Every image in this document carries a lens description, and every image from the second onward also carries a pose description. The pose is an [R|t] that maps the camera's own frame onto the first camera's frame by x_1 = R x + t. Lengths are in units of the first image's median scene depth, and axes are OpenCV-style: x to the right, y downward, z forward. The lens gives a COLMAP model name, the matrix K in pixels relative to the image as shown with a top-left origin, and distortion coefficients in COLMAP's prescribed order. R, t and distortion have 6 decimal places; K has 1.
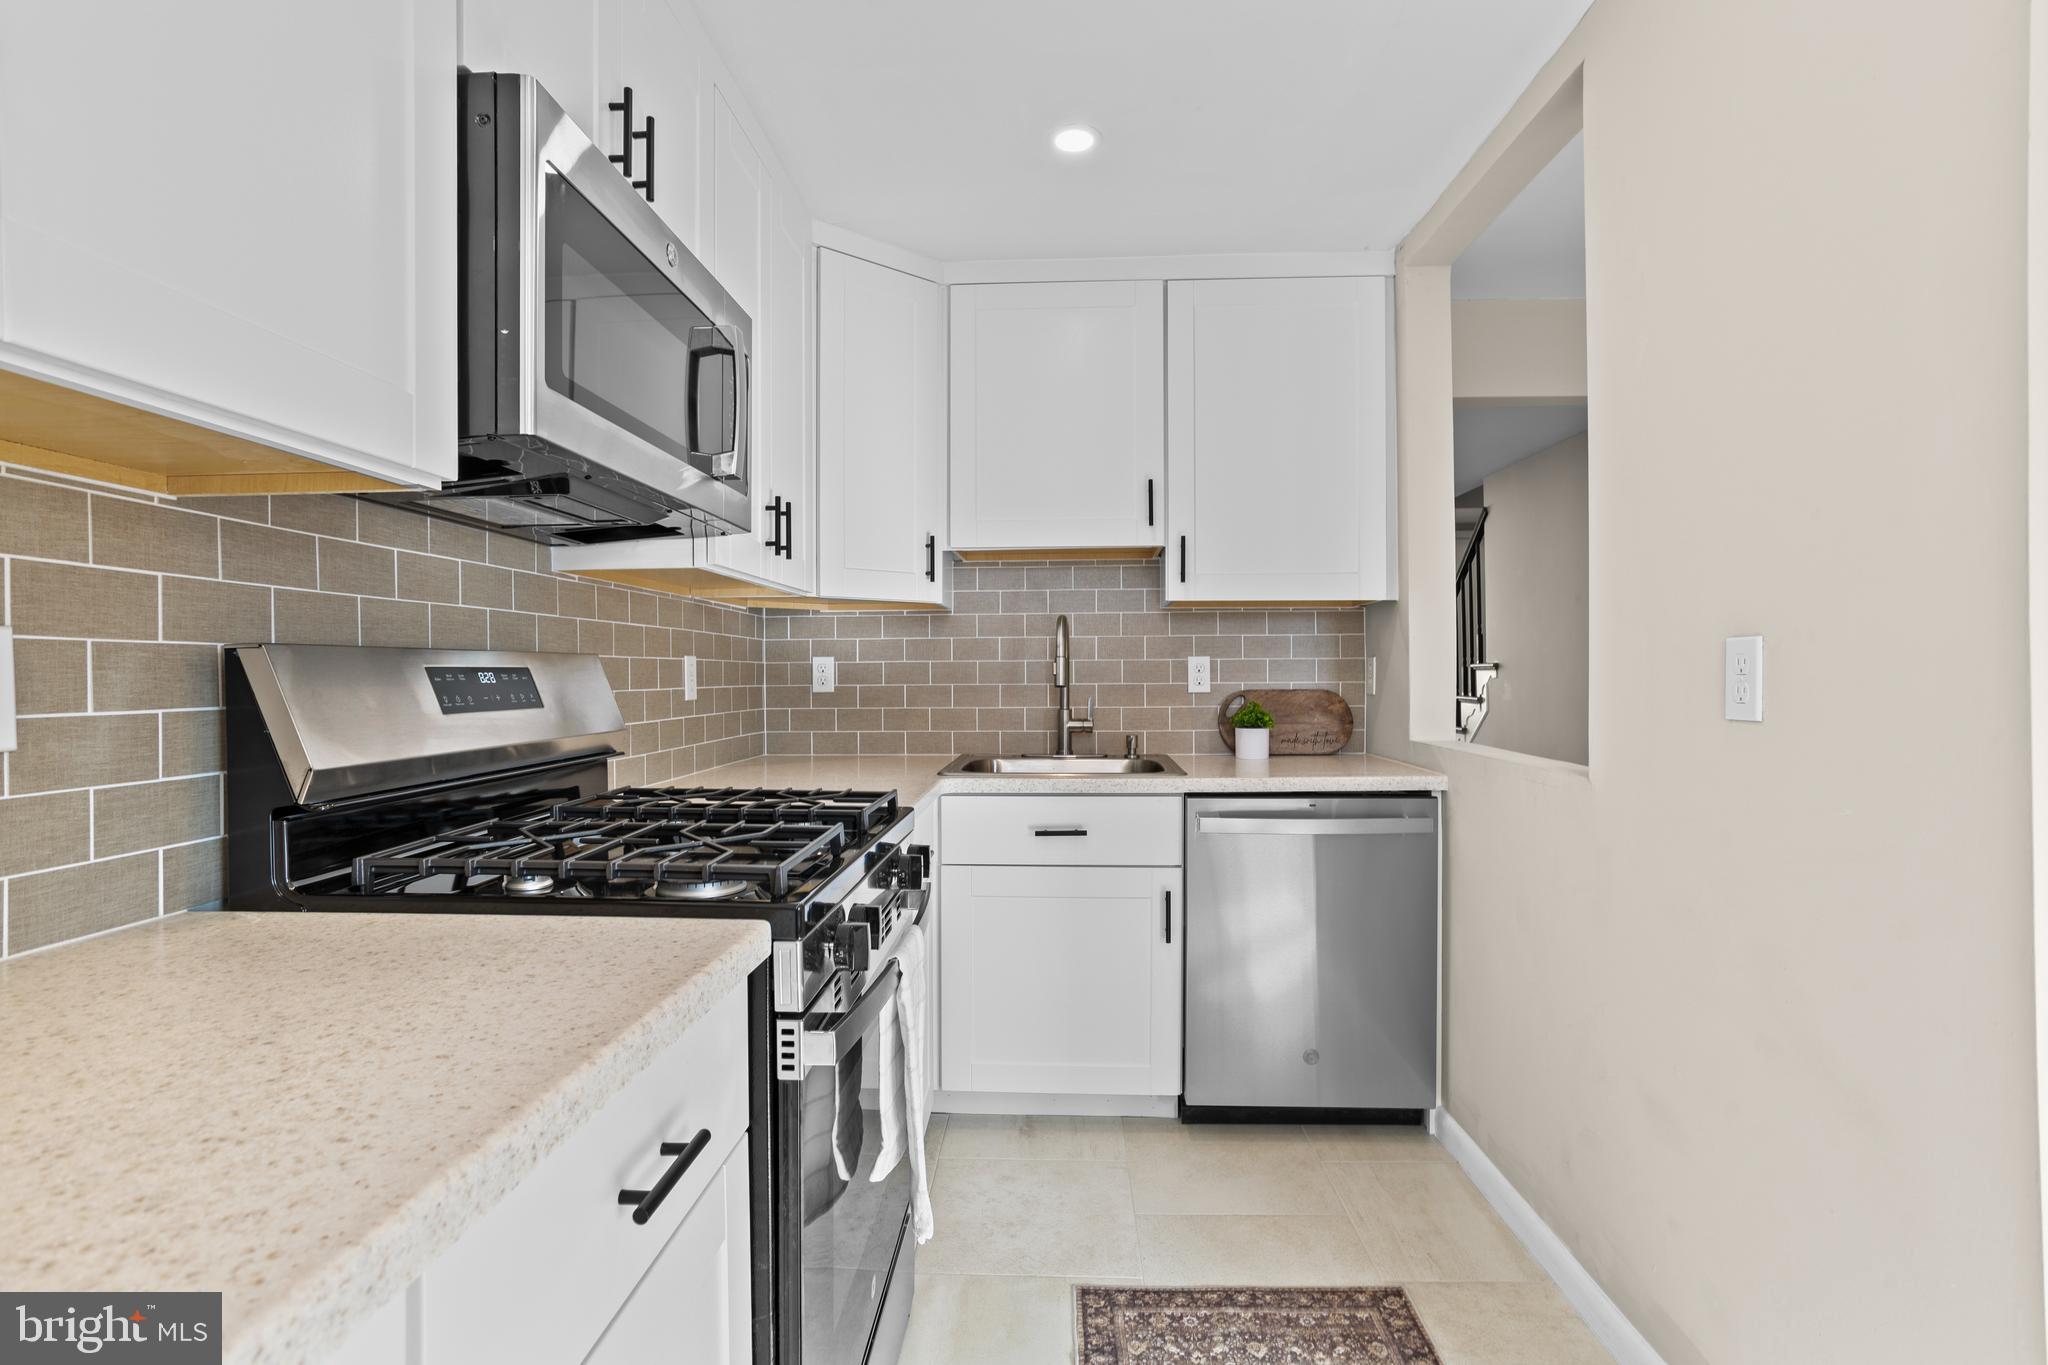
lens RADIAL K [[1017.3, 0, 1044.3], [0, 1017.3, 671.8], [0, 0, 1]] dist [-0.062583, 0.042118]
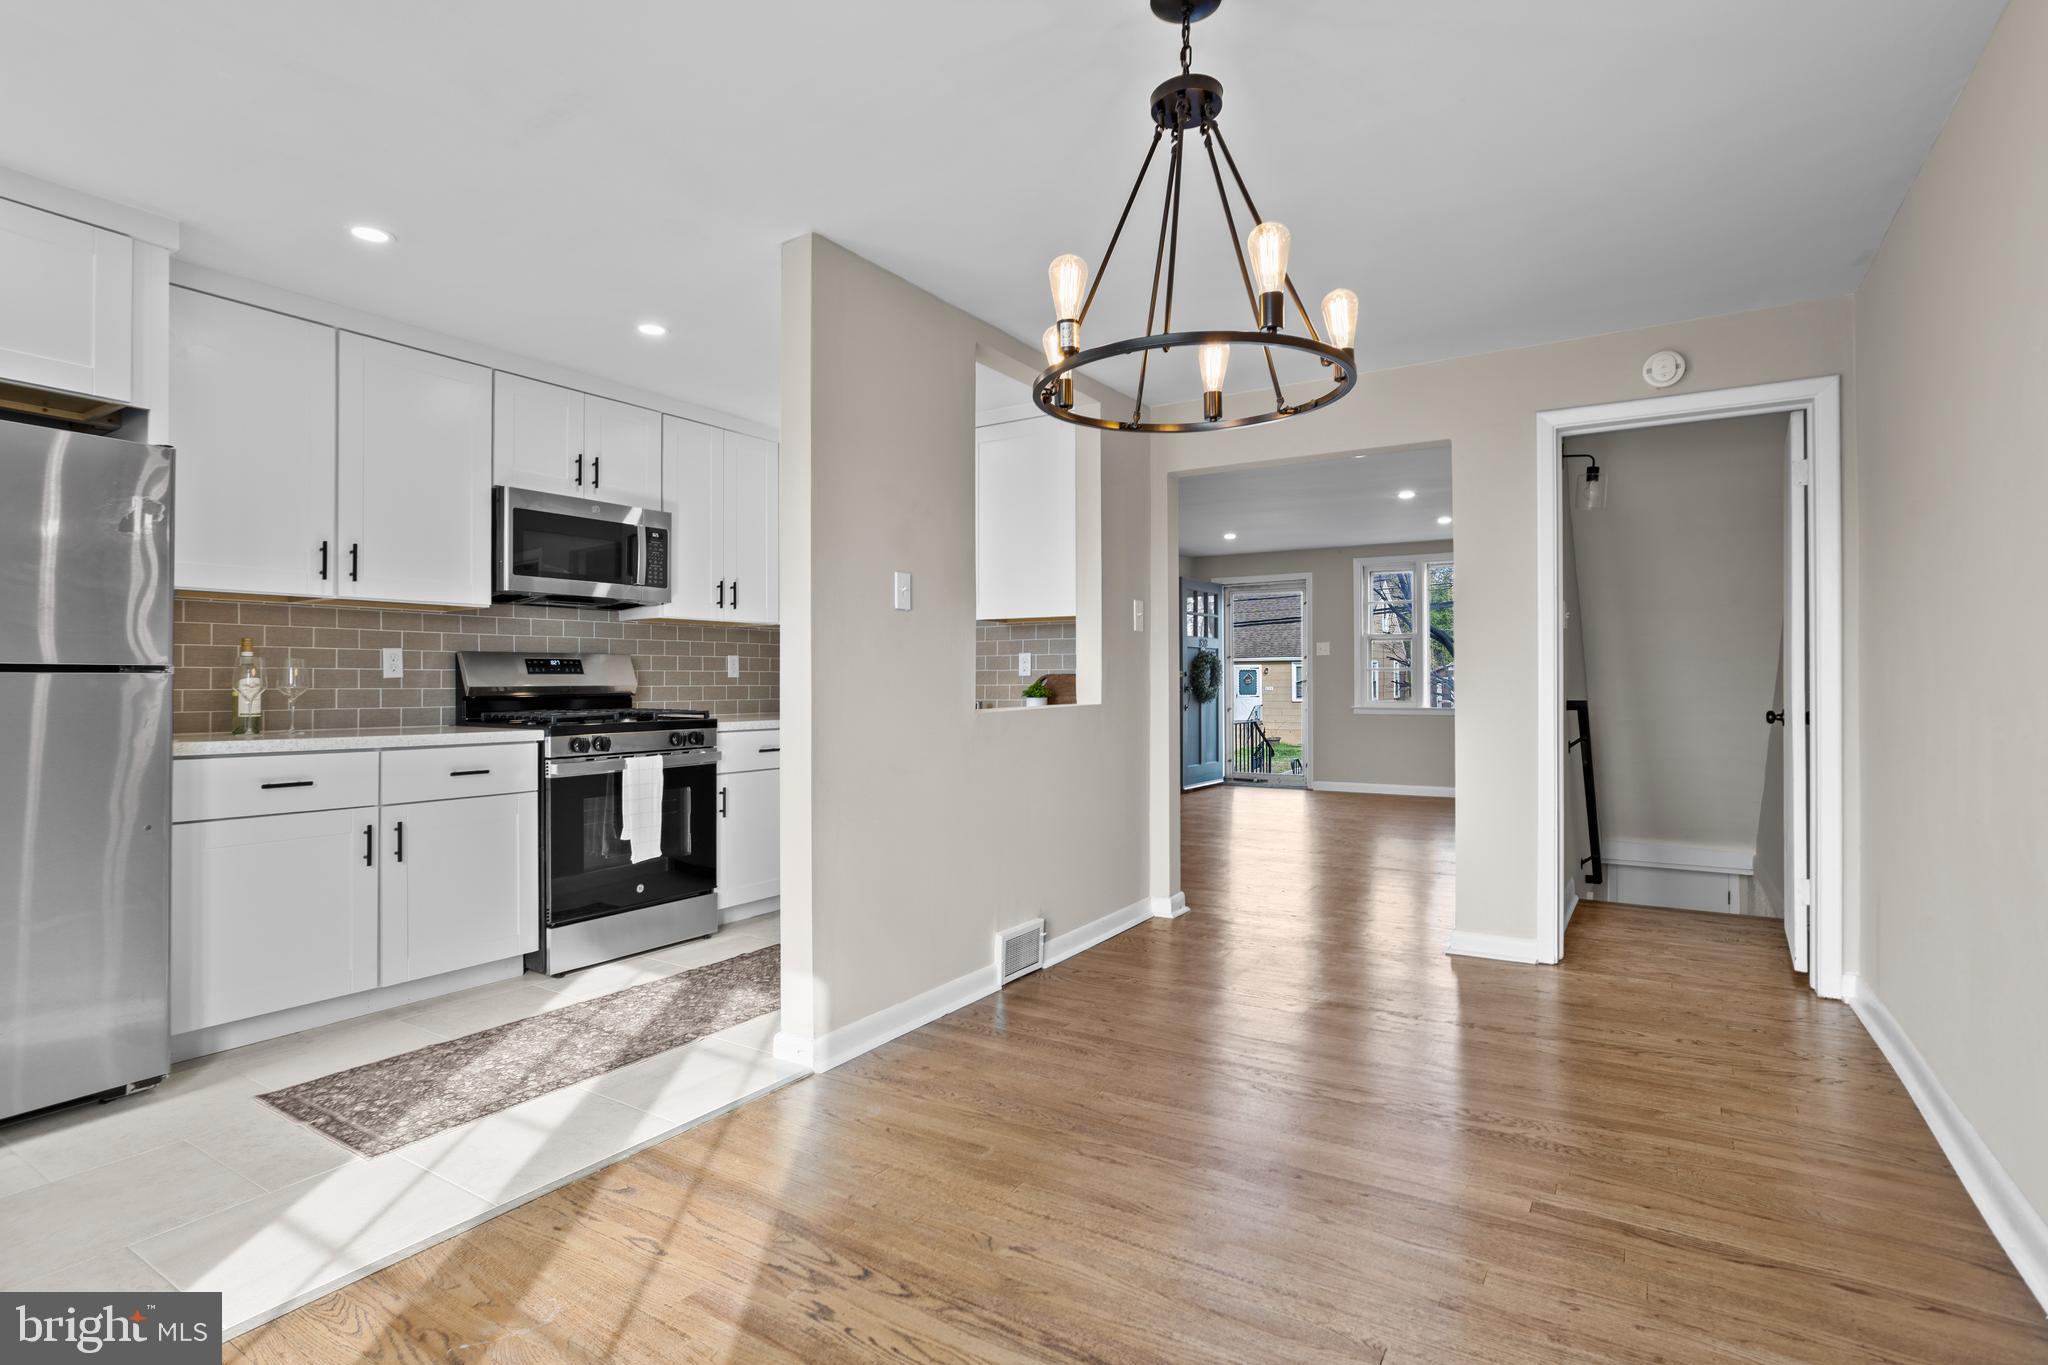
lens RADIAL K [[1005.1, 0, 1002.9], [0, 1005.1, 668.6], [0, 0, 1]] dist [-0.056796, 0.039316]
pose [[0.860652, -0.004232, -0.509176, 1.578879], [0.000491, 0.999972, -0.007480, 0.035562], [0.509193, 0.006188, 0.860630, -0.629079]]
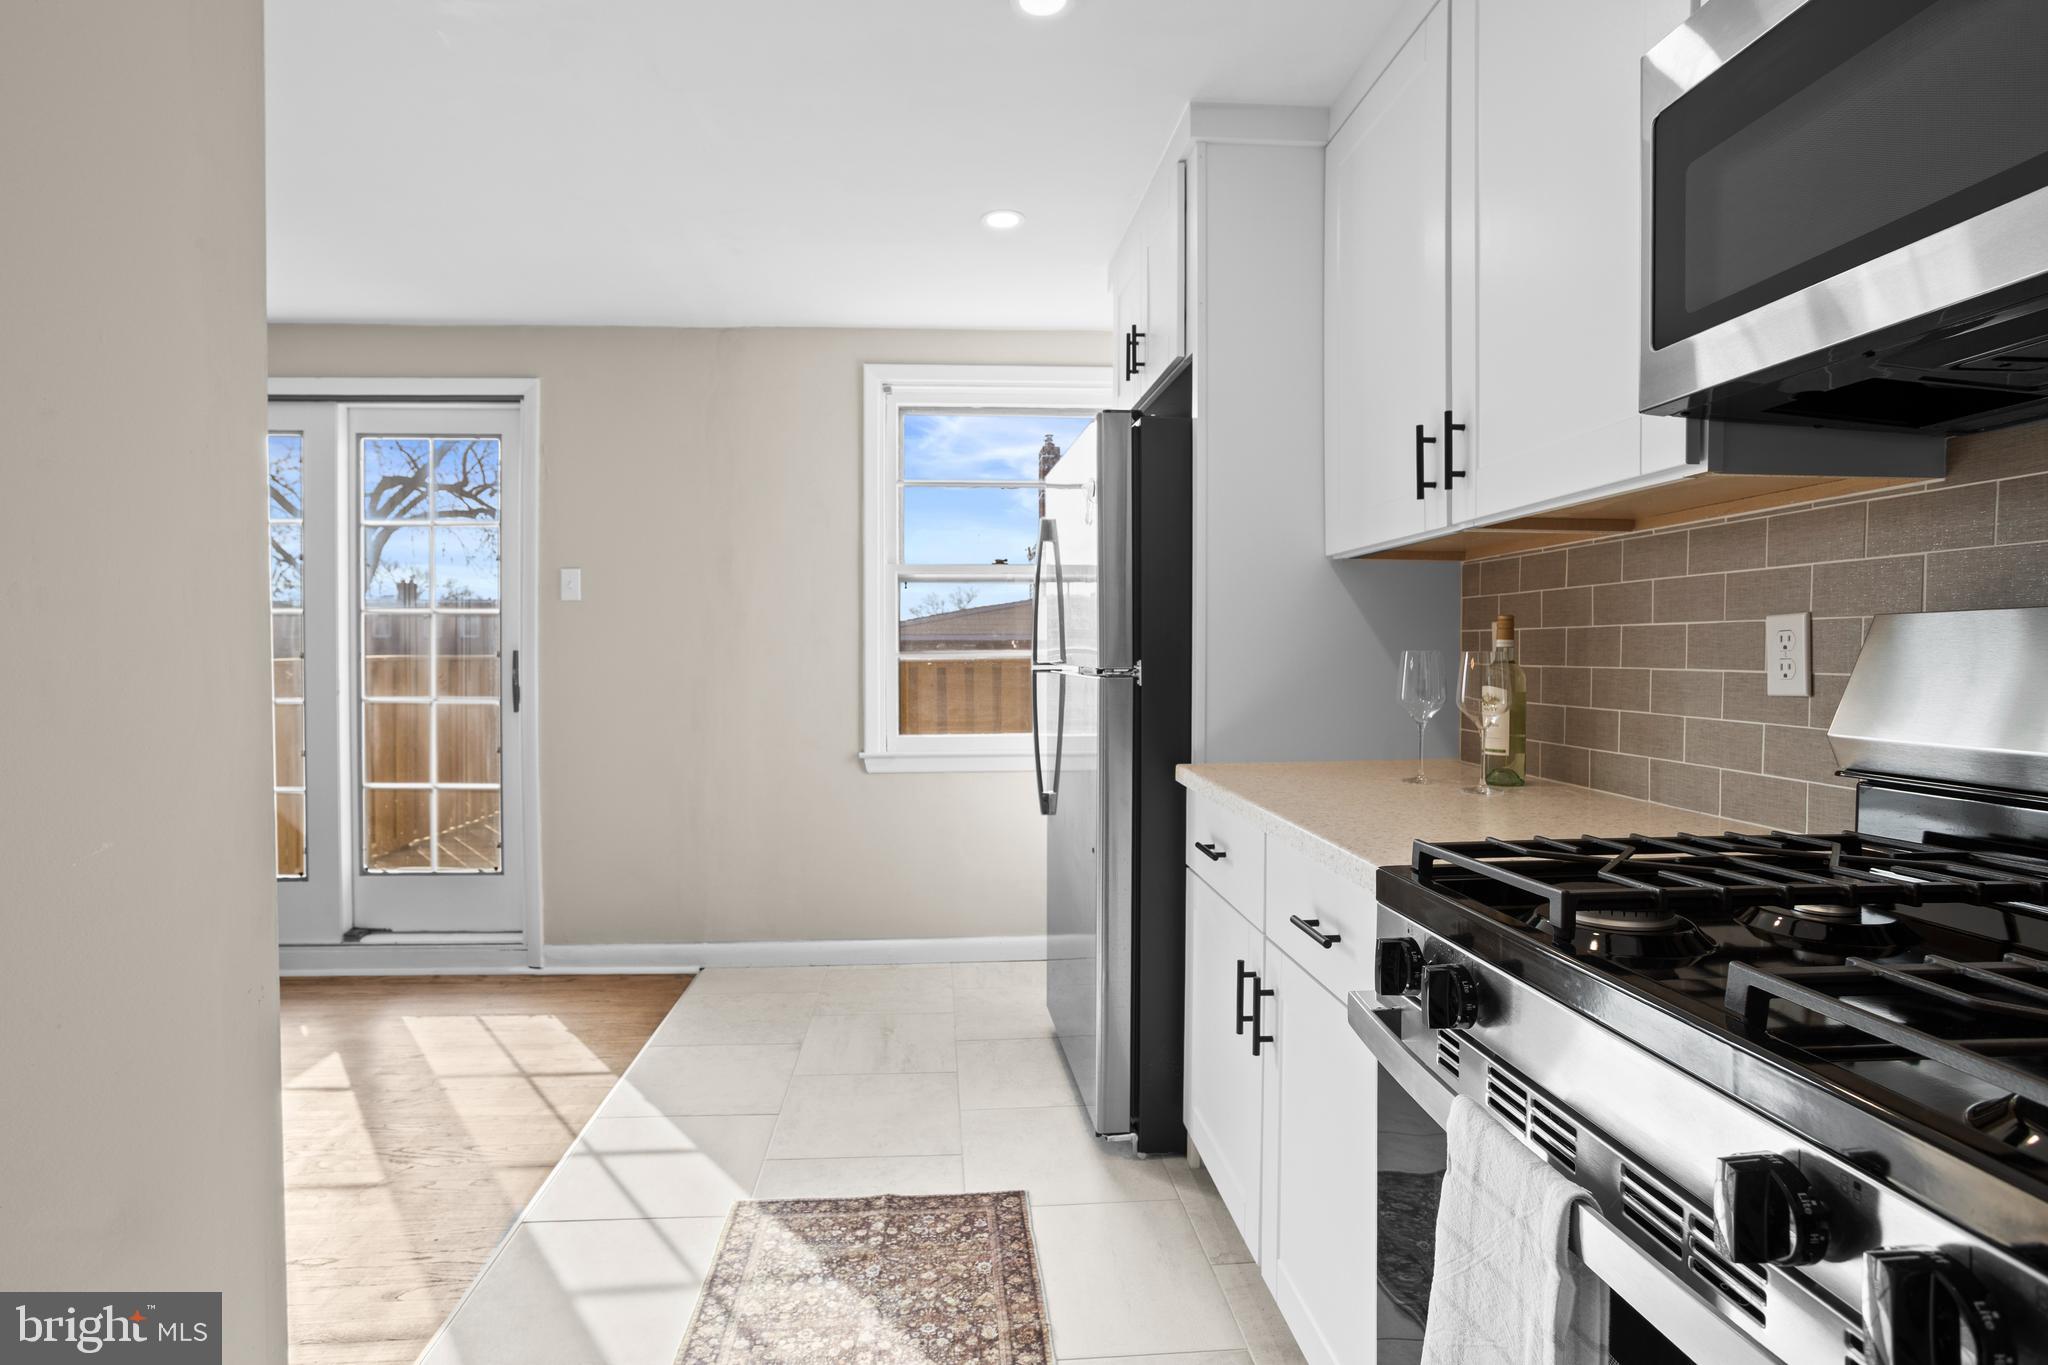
lens RADIAL K [[1021.3, 0, 1011.8], [0, 1021.3, 671.9], [0, 0, 1]] dist [-0.056159, 0.042138]
pose [[-0.994073, 0.010449, -0.108213, 0.145187], [0.009131, 0.999878, 0.012665, 0.006632], [0.108333, 0.011602, -0.994047, 1.138393]]
